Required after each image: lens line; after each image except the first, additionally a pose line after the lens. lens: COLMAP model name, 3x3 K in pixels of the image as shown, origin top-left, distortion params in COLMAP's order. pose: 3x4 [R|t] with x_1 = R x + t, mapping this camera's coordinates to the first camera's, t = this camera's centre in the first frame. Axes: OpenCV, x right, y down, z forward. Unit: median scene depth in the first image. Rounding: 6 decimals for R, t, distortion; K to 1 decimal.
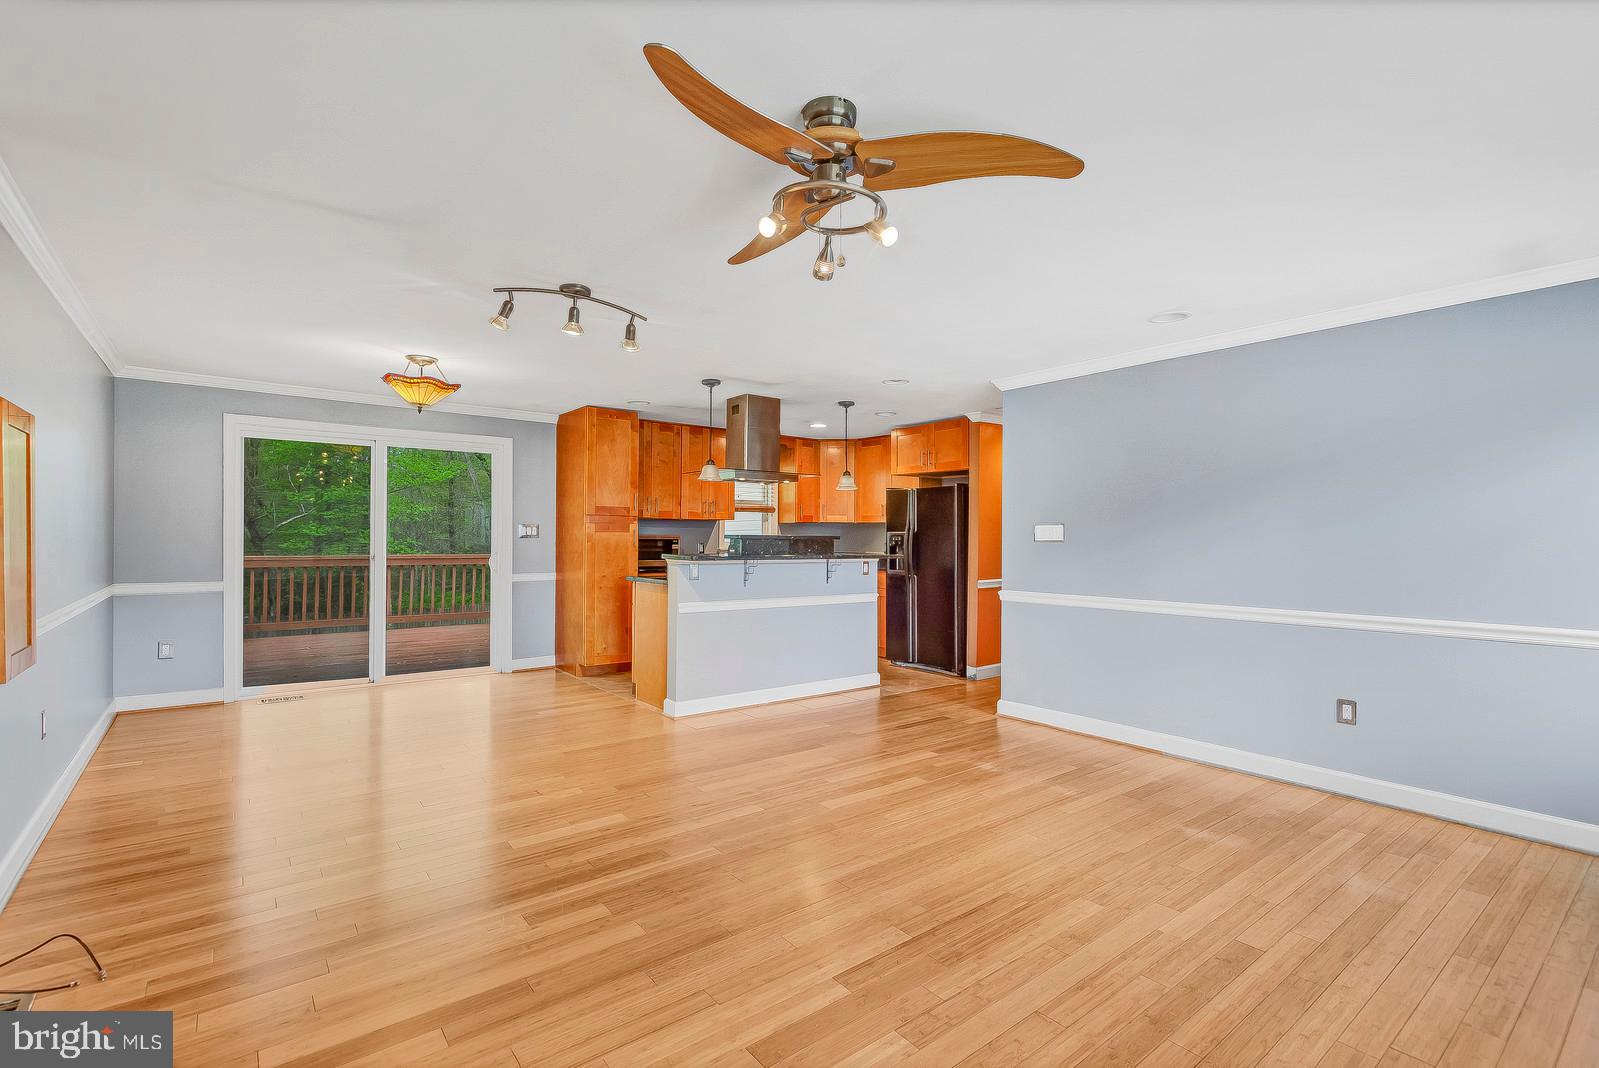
lens RADIAL K [[727.5, 0, 789.9], [0, 727.5, 535.8], [0, 0, 1]] dist [-0.000112, -0.000480]
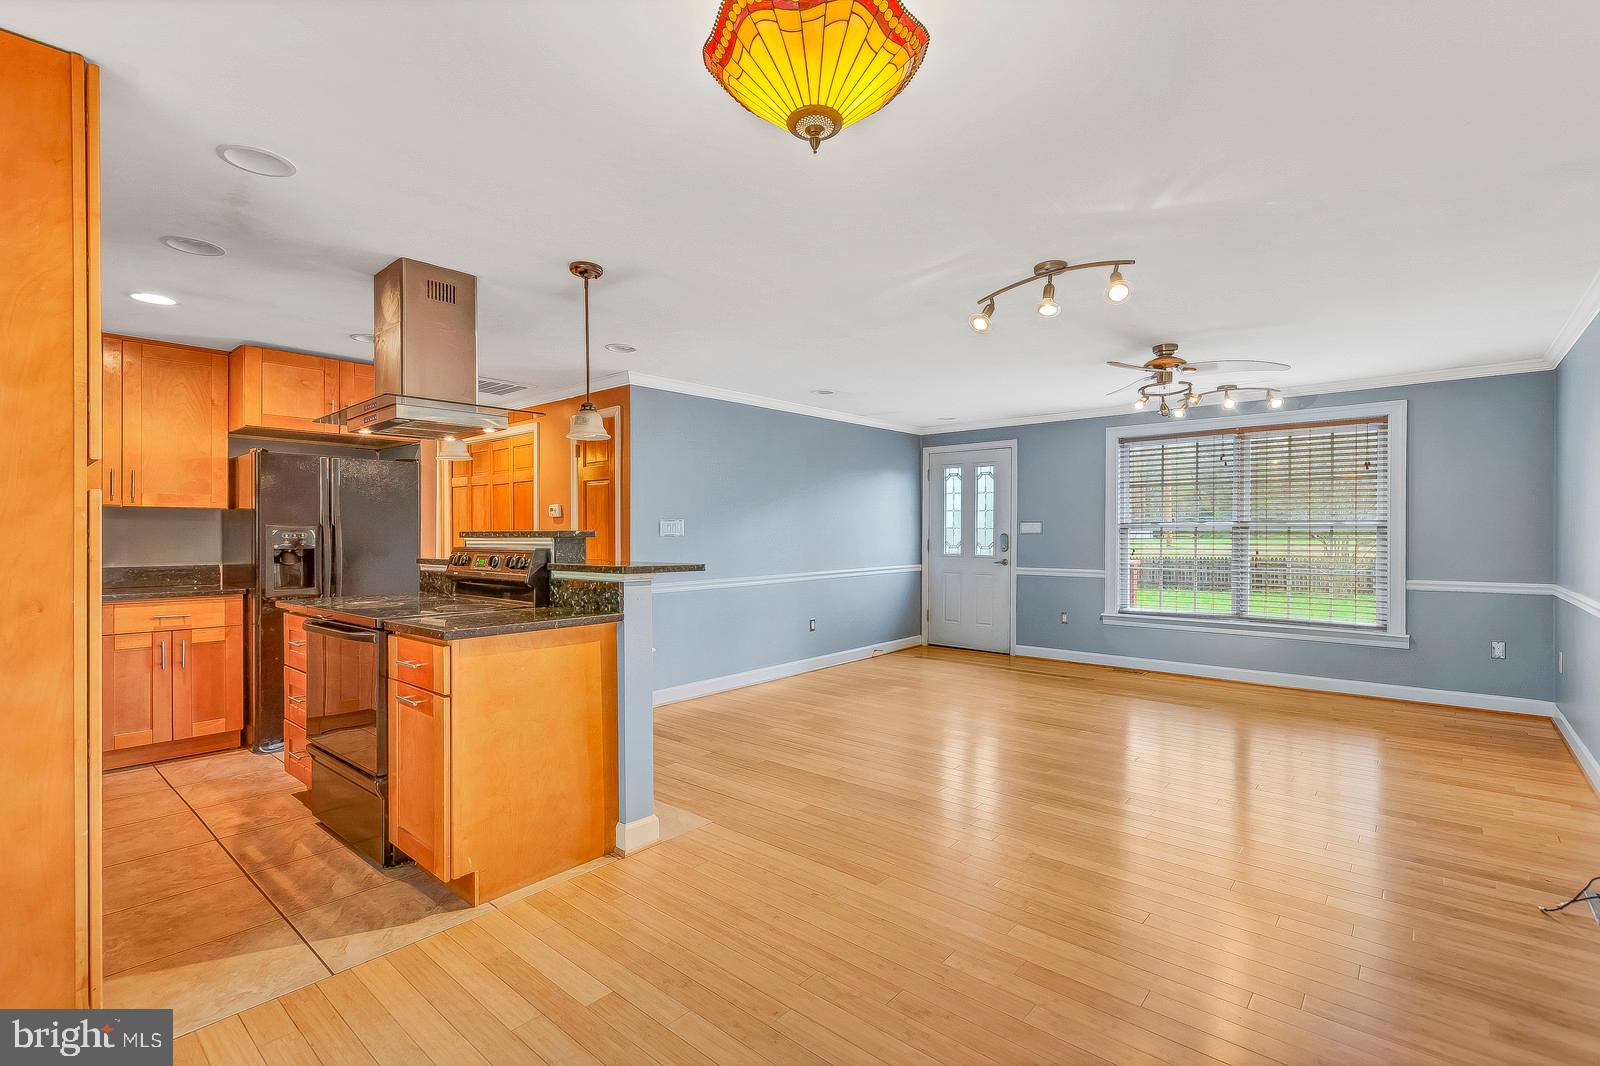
lens RADIAL K [[736.1, 0, 829.7], [0, 736.1, 533.8], [0, 0, 1]] dist [0.002177, -0.002941]
pose [[-0.221466, -0.008880, 0.975128, -0.664703], [0.001607, 0.999954, 0.009471, -0.003615], [-0.975167, 0.003664, -0.221441, 0.857639]]
